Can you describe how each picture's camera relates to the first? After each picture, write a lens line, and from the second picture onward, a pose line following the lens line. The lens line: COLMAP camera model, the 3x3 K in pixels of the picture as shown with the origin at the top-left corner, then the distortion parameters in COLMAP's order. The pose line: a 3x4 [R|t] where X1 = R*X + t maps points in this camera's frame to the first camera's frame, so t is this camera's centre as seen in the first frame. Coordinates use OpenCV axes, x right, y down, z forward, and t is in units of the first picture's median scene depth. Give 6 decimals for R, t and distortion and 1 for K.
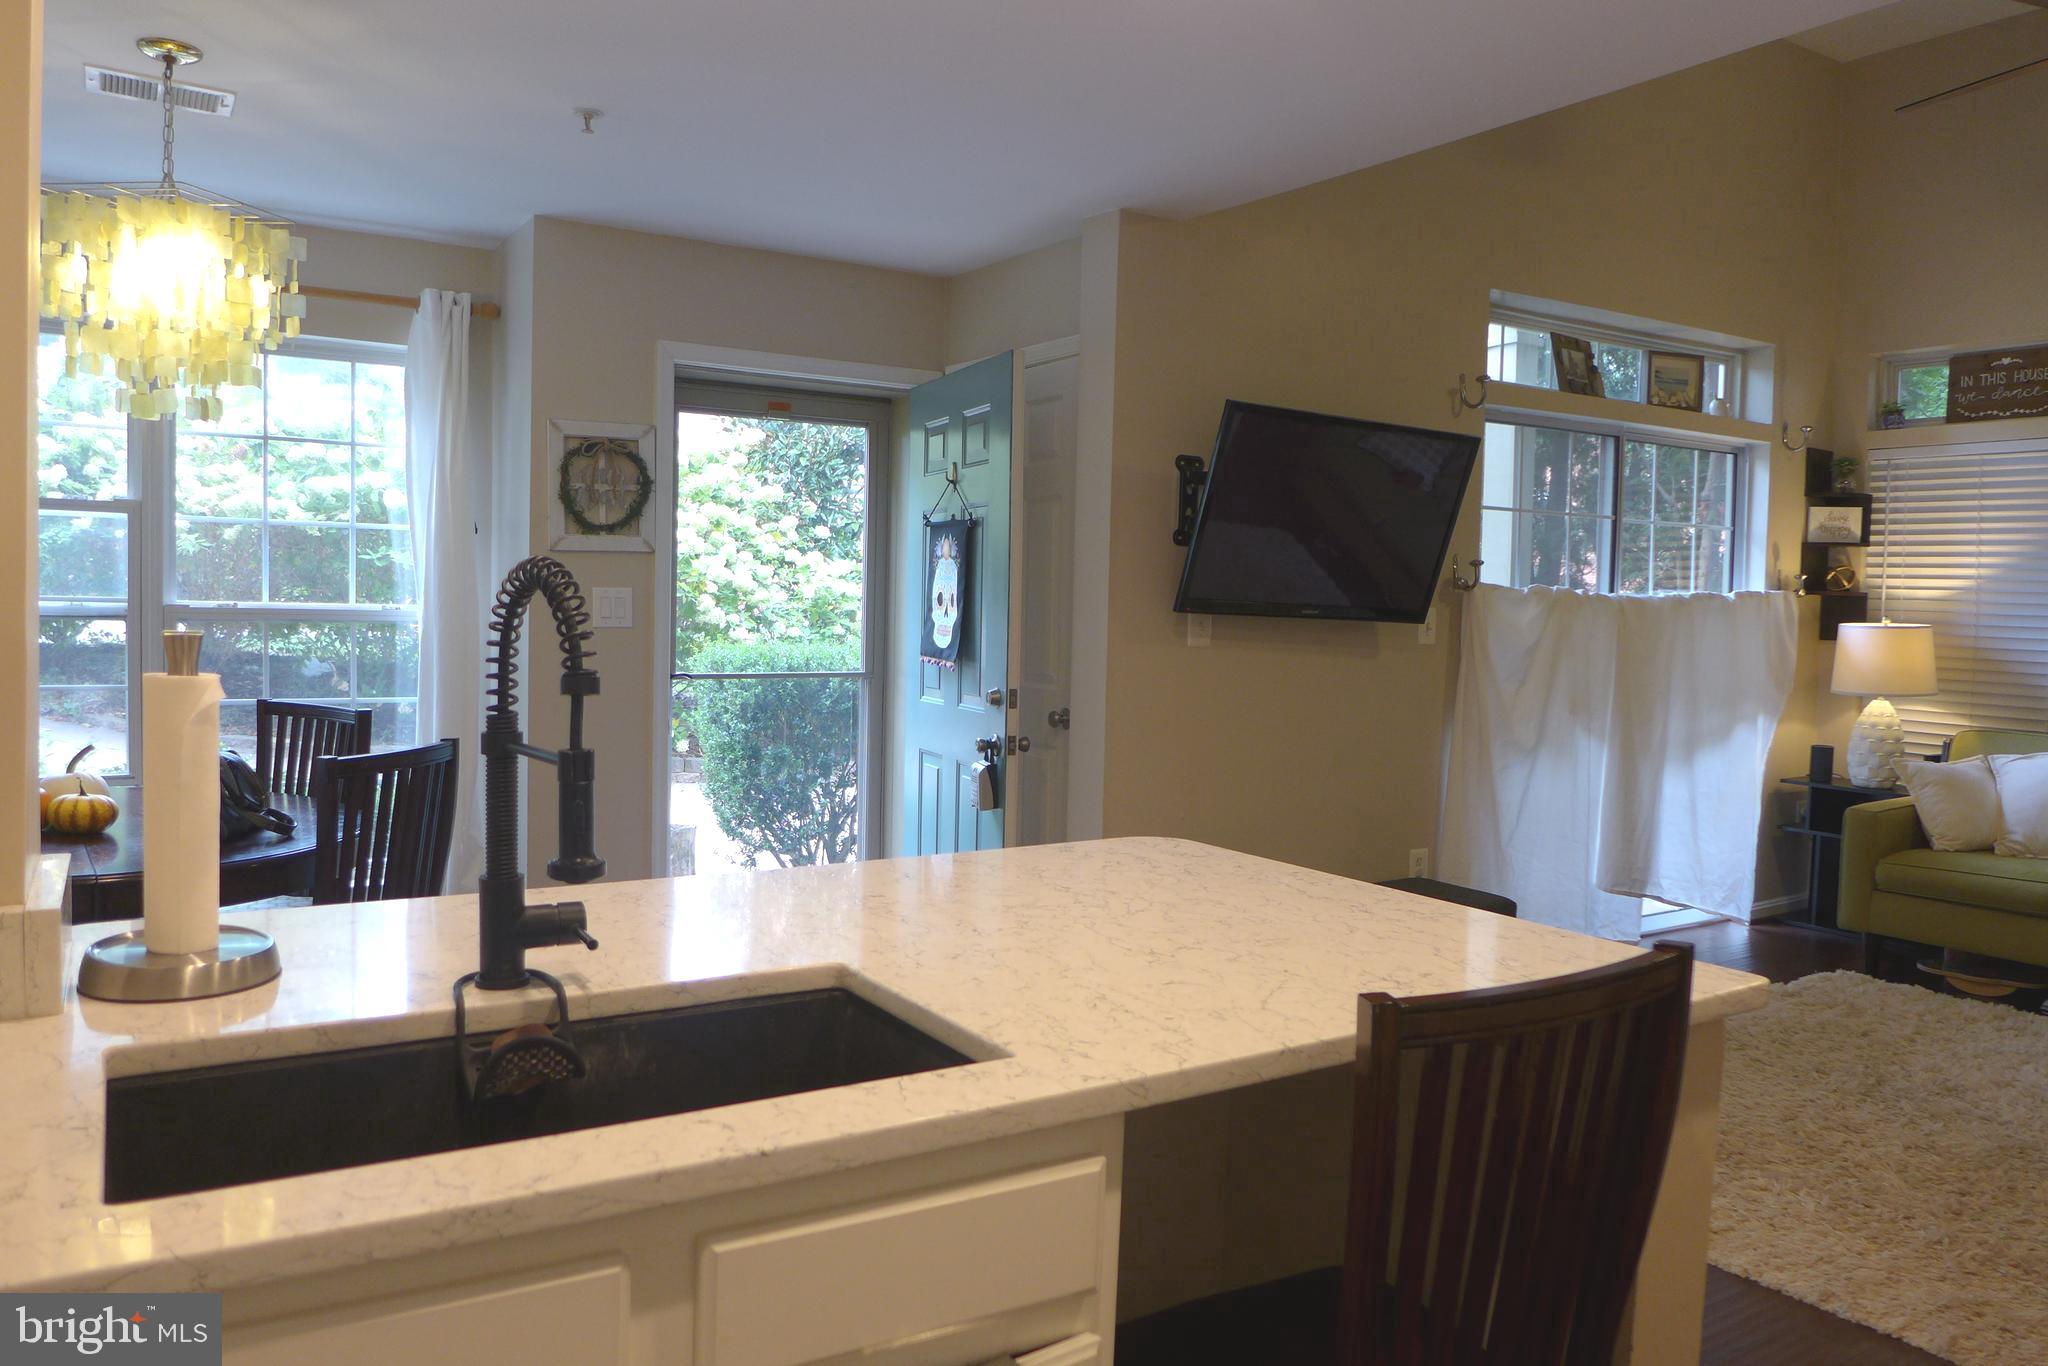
lens RADIAL K [[1457.8, 0, 1018.2], [0, 1457.8, 673.7], [0, 0, 1]] dist [-0.060882, 0.030204]
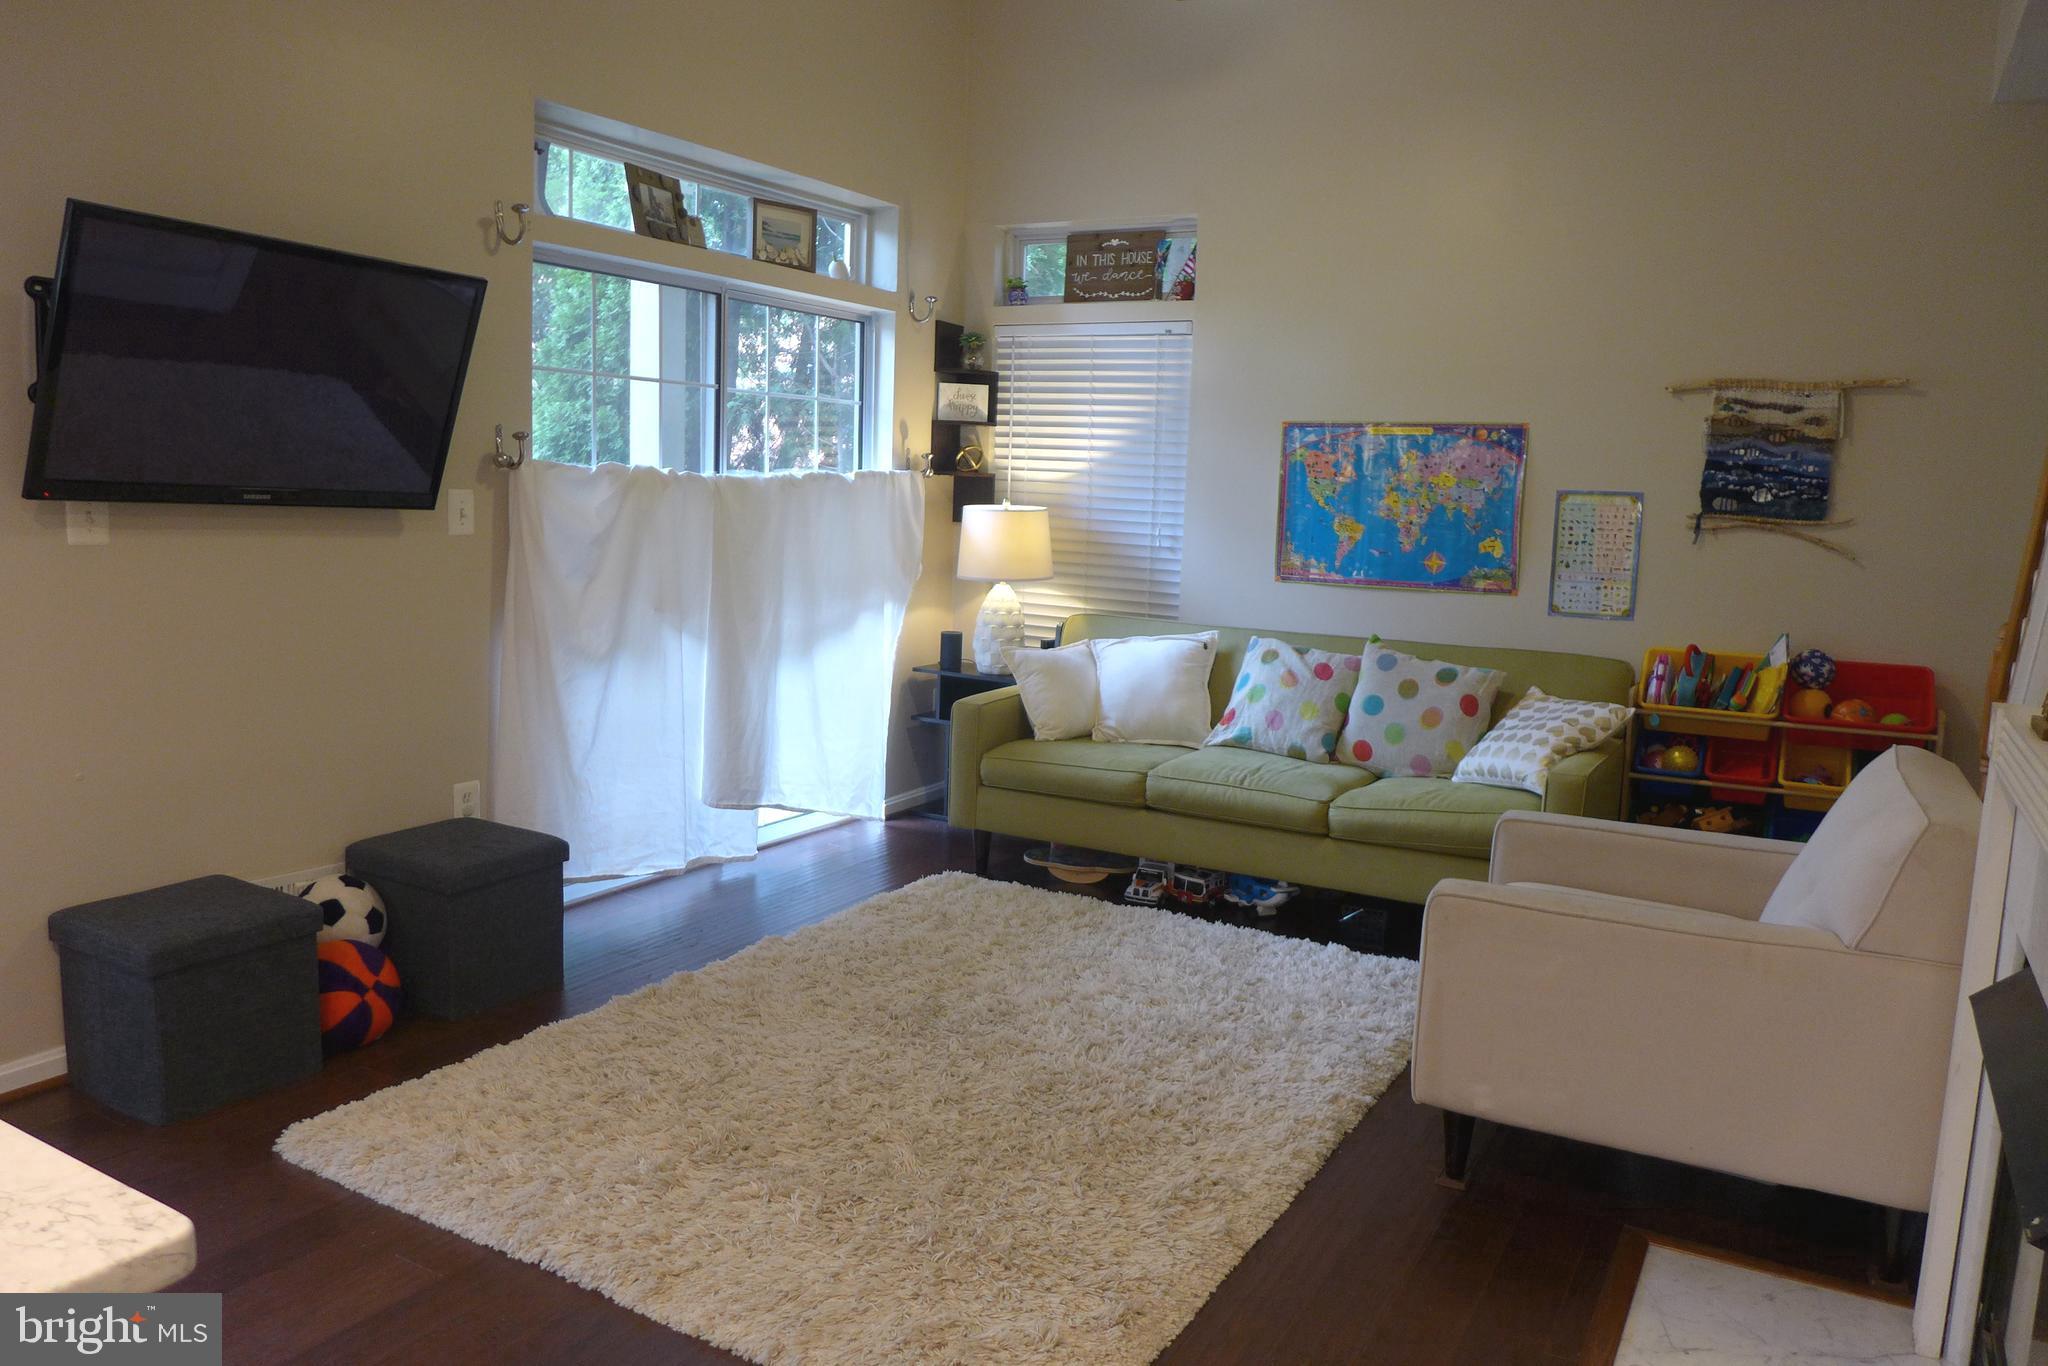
lens RADIAL K [[1457.8, 0, 1018.2], [0, 1457.8, 673.7], [0, 0, 1]] dist [-0.060882, 0.030204]
pose [[0.888041, -0.049190, 0.457125, 0.154103], [0.008390, 0.995828, 0.090858, -0.011545], [-0.459687, -0.076851, 0.884749, 0.108600]]
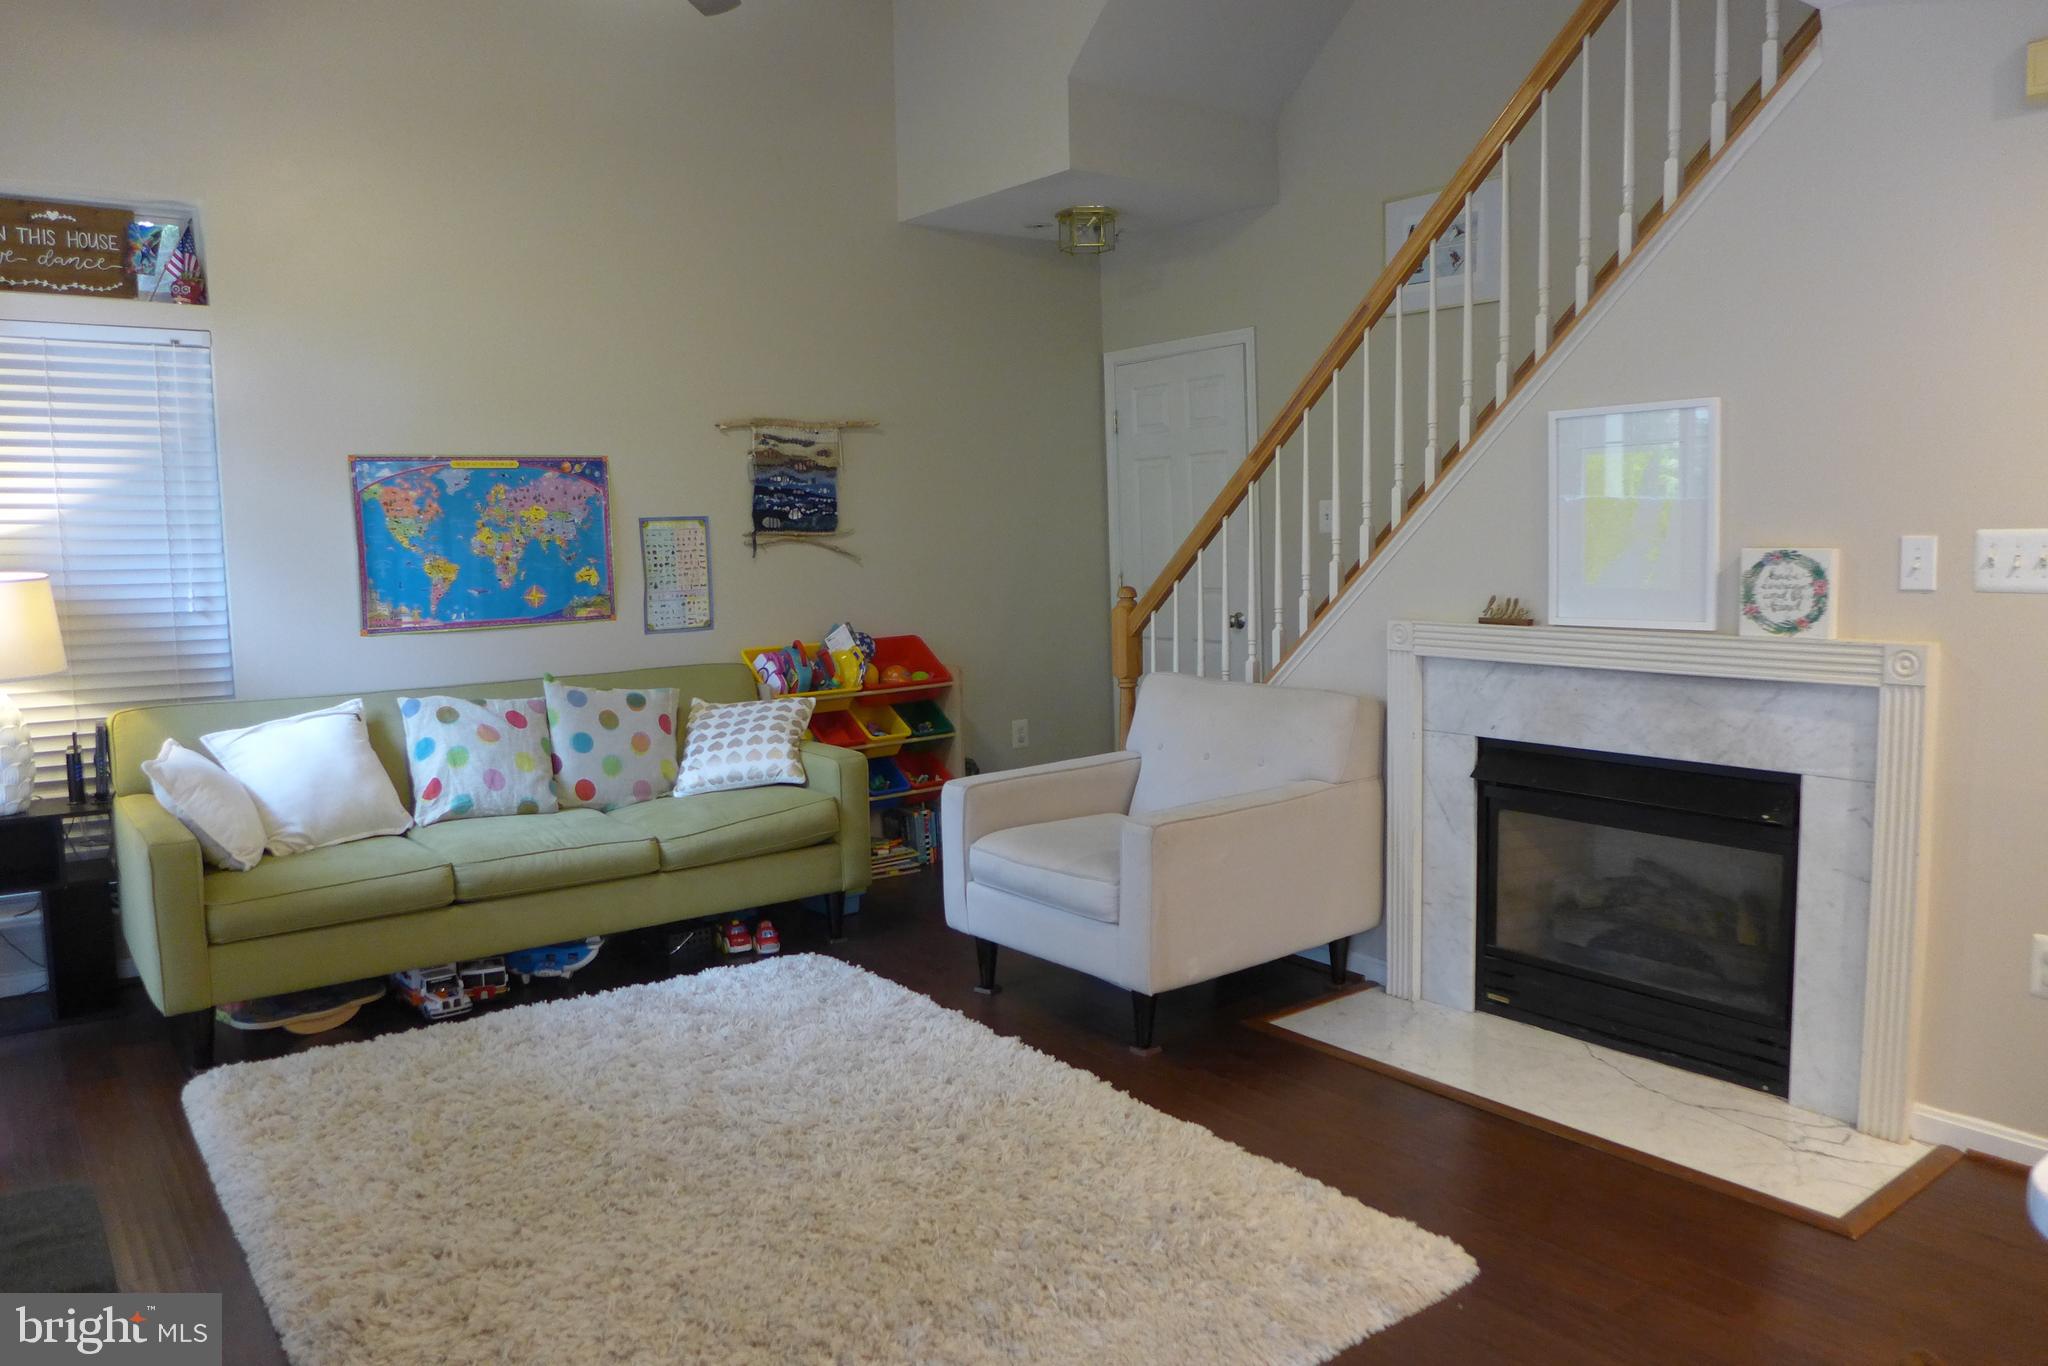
lens RADIAL K [[1457.8, 0, 1018.2], [0, 1457.8, 673.7], [0, 0, 1]] dist [-0.060882, 0.030204]
pose [[-0.076896, -0.119453, 0.989858, -0.110943], [0.068118, 0.989848, 0.124743, -0.040070], [-0.994709, 0.077020, -0.067979, 0.562398]]
